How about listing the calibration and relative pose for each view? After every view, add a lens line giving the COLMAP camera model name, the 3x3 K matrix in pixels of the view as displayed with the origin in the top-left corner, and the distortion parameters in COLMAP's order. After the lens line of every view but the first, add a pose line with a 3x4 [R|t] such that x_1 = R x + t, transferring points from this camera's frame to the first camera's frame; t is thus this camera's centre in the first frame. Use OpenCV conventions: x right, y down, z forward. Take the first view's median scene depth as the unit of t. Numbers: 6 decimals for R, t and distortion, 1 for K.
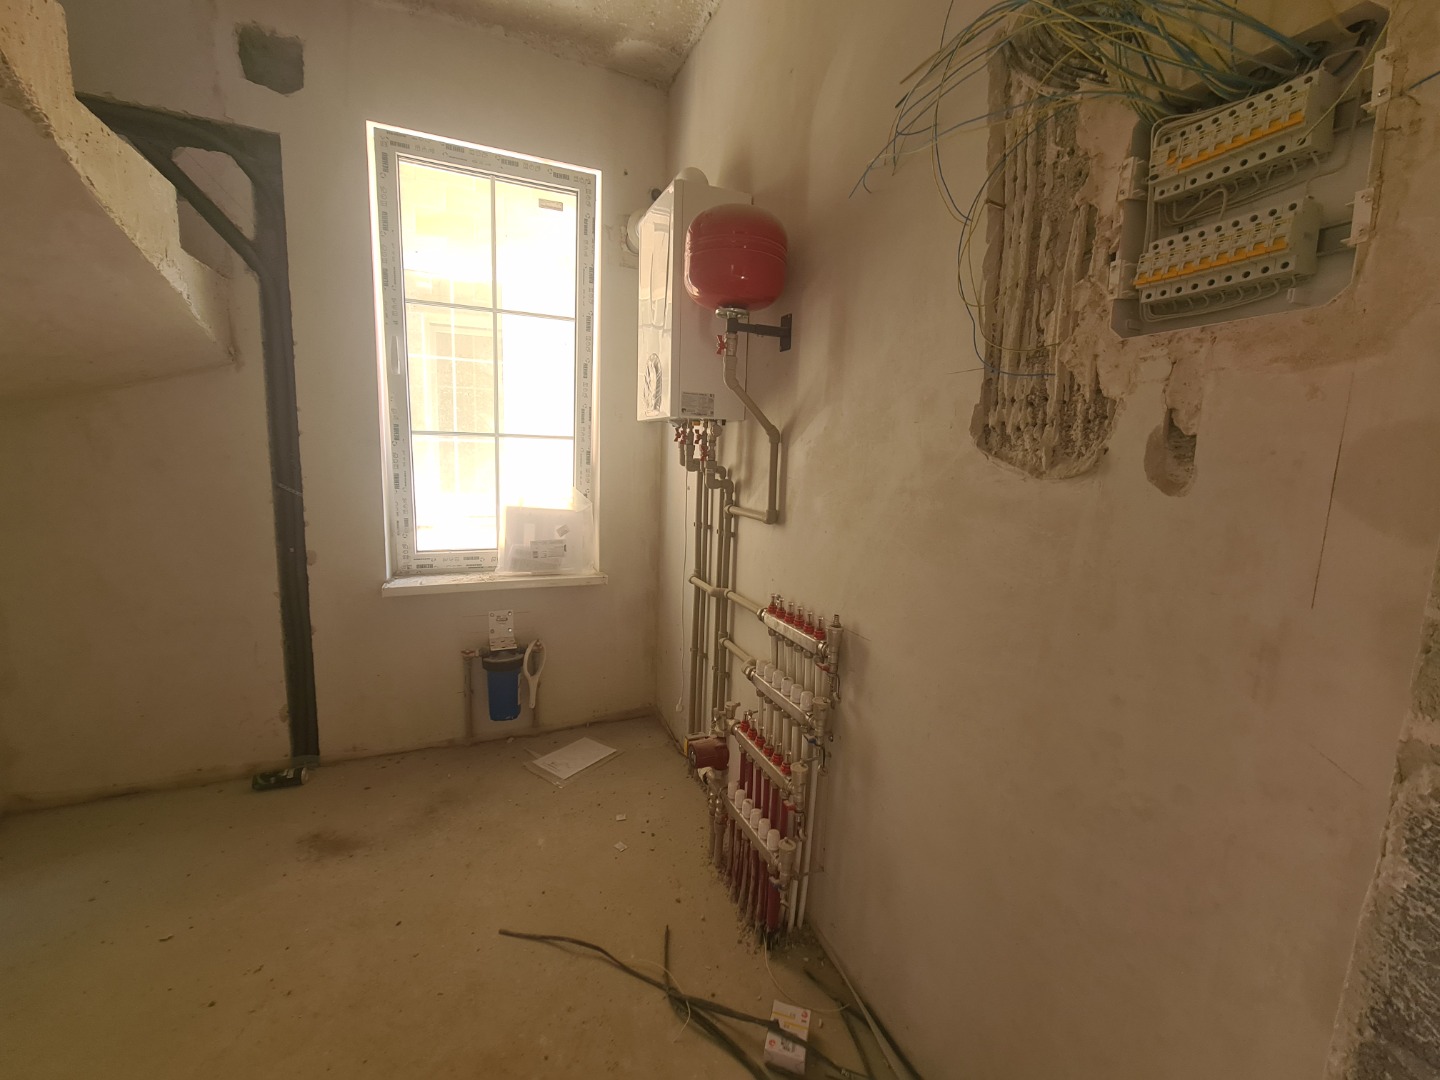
lens RADIAL K [[584.3, 0, 709.3], [0, 584.3, 534.5], [0, 0, 1]] dist [0.001180, -0.002704]
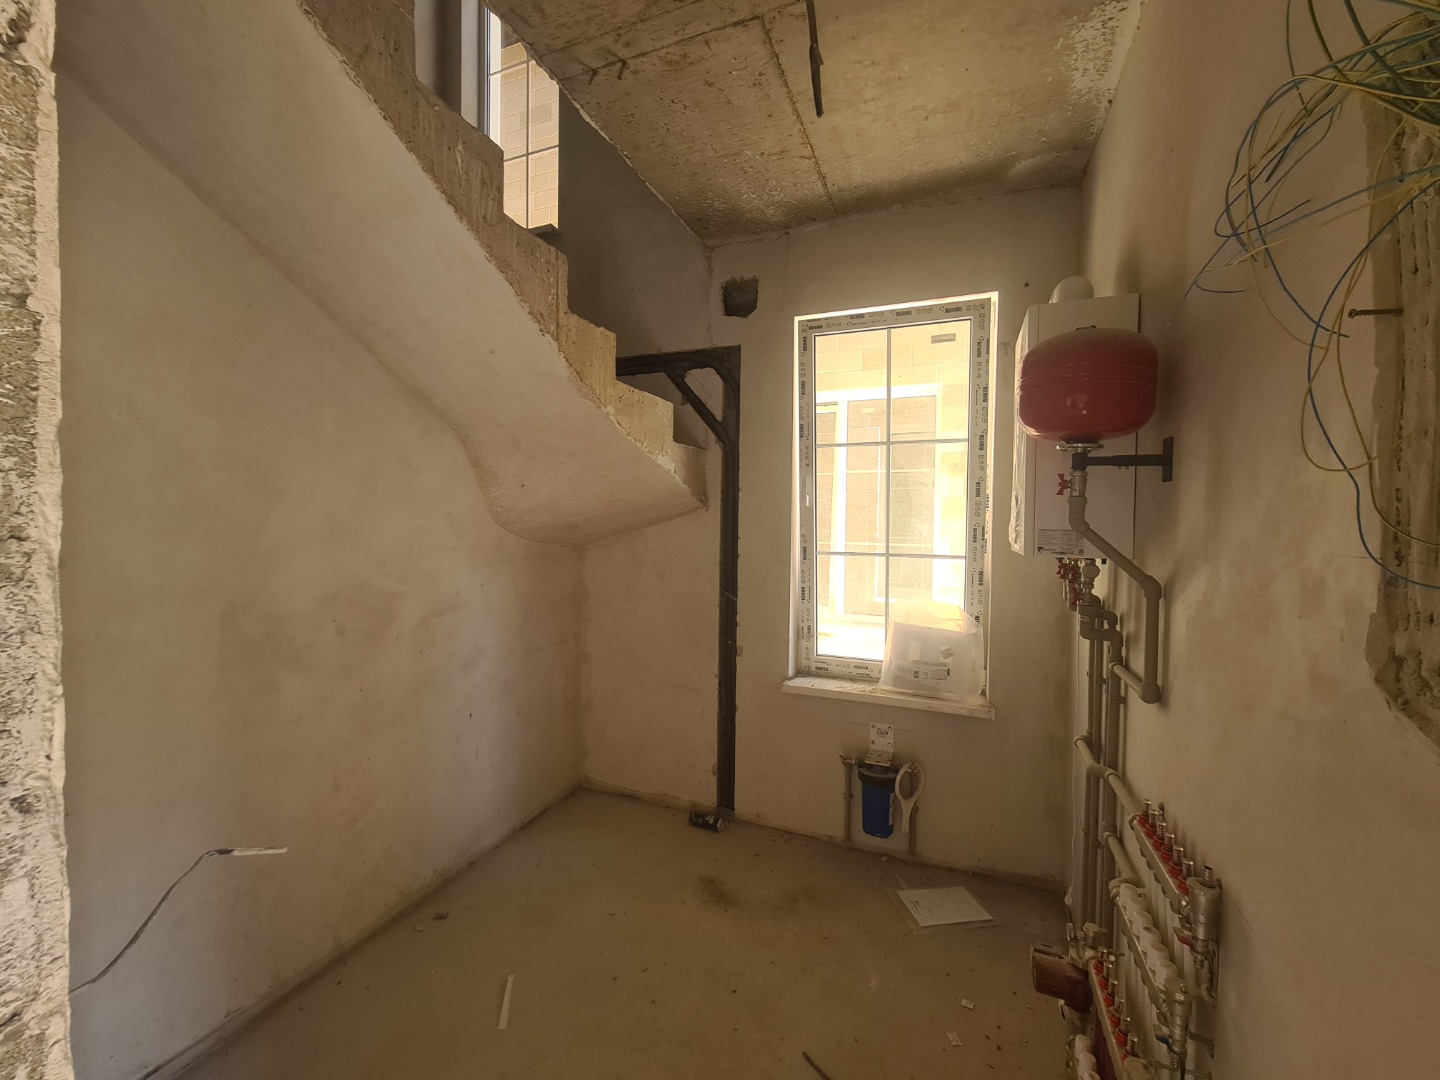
lens RADIAL K [[584.3, 0, 708.6], [0, 584.3, 533.7], [0, 0, 1]] dist [0.001180, -0.002704]
pose [[0.699967, -0.005560, -0.714153, 0.268811], [-0.089625, 0.991380, -0.095563, -0.122211], [0.708529, 0.130897, 0.693436, 0.038965]]
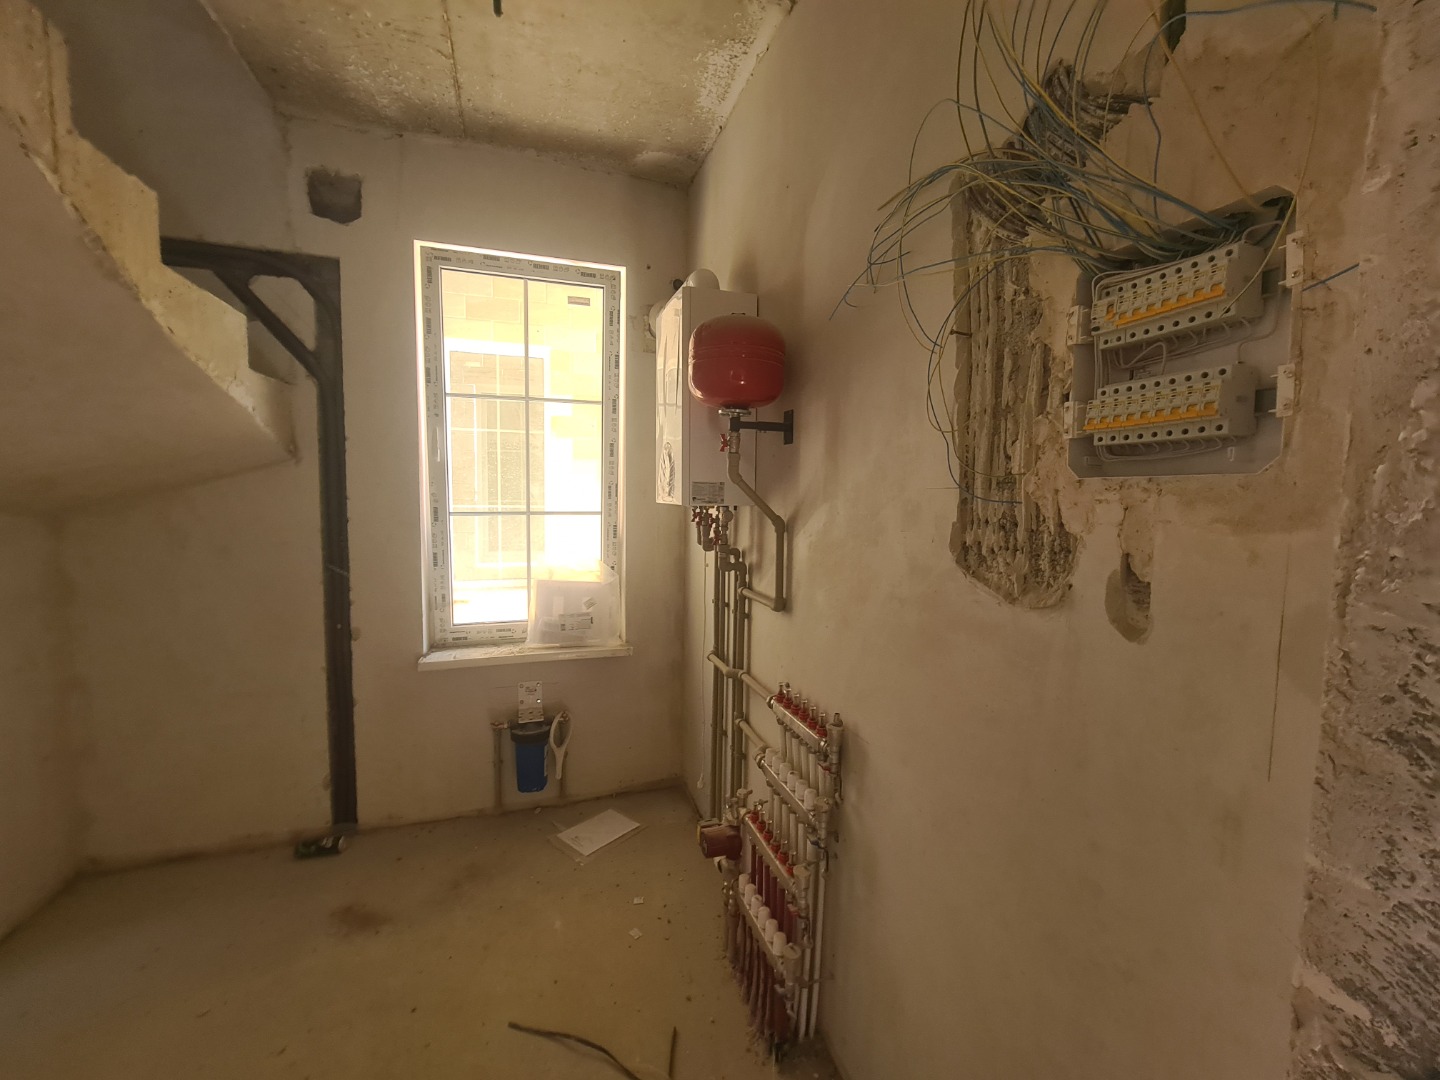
lens RADIAL K [[584.3, 0, 707.8], [0, 584.3, 534.5], [0, 0, 1]] dist [0.001180, -0.002704]
pose [[0.996175, -0.013370, -0.086346, 0.078983], [0.007364, 0.997555, -0.069501, -0.088701], [0.087065, 0.068599, 0.993838, -0.027877]]
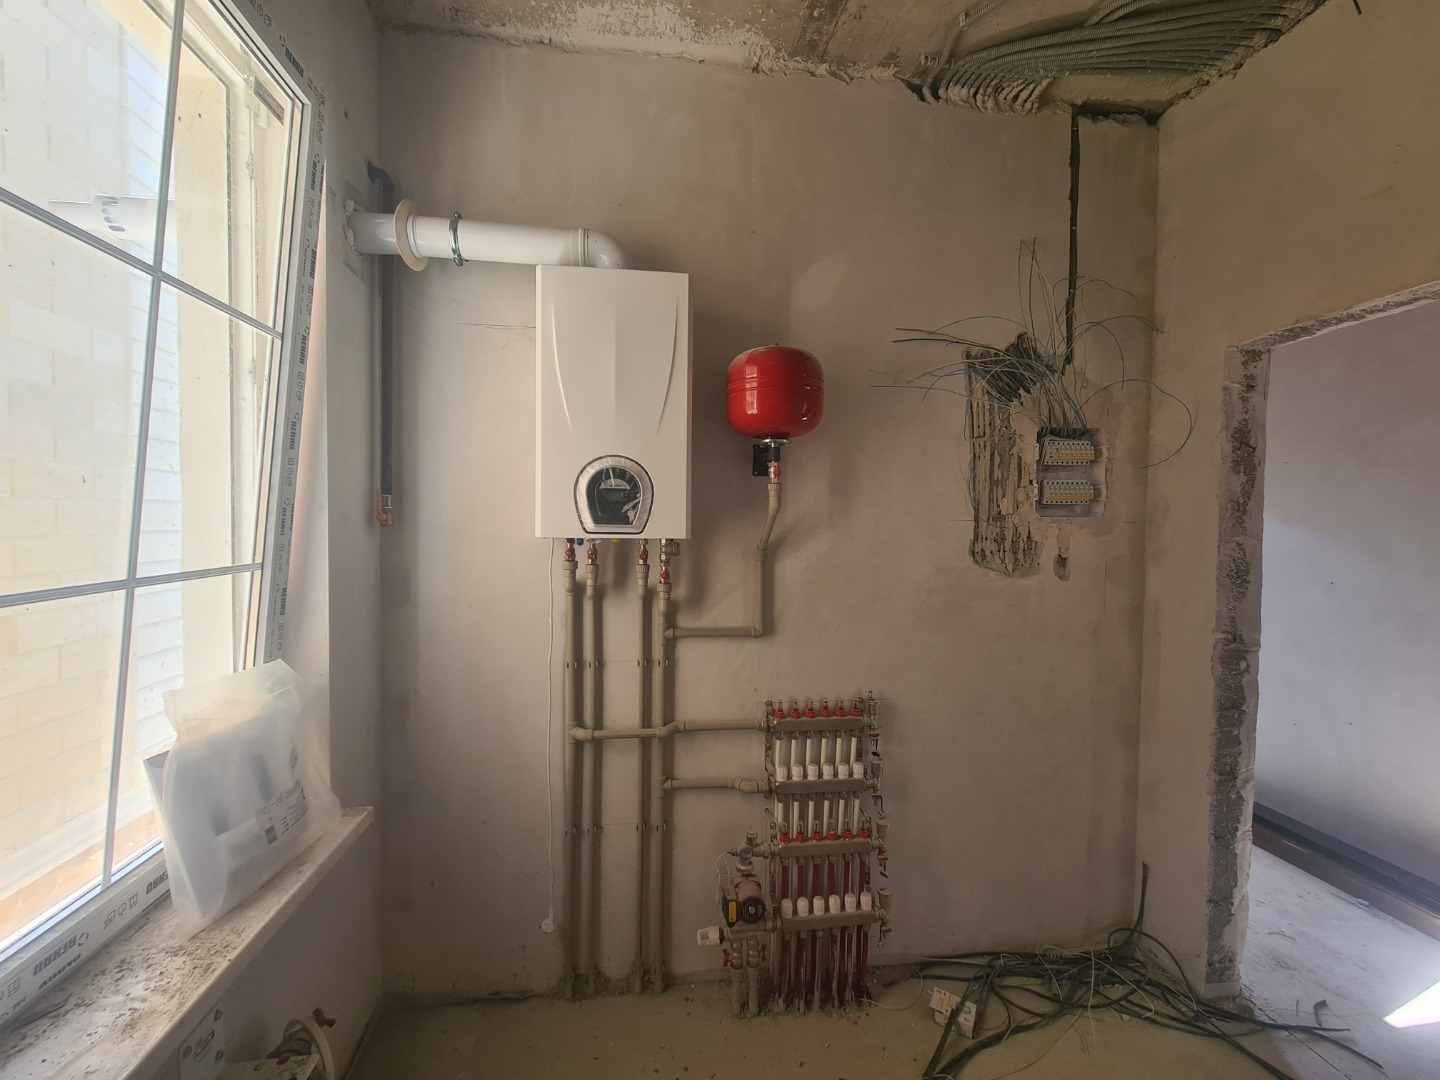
lens RADIAL K [[584.3, 0, 708.5], [0, 584.3, 534.0], [0, 0, 1]] dist [0.001180, -0.002704]
pose [[0.268421, -0.056975, 0.961615, -0.996443], [0.131098, 0.991122, 0.022129, -0.255617], [-0.954339, 0.120126, 0.273508, 0.846246]]
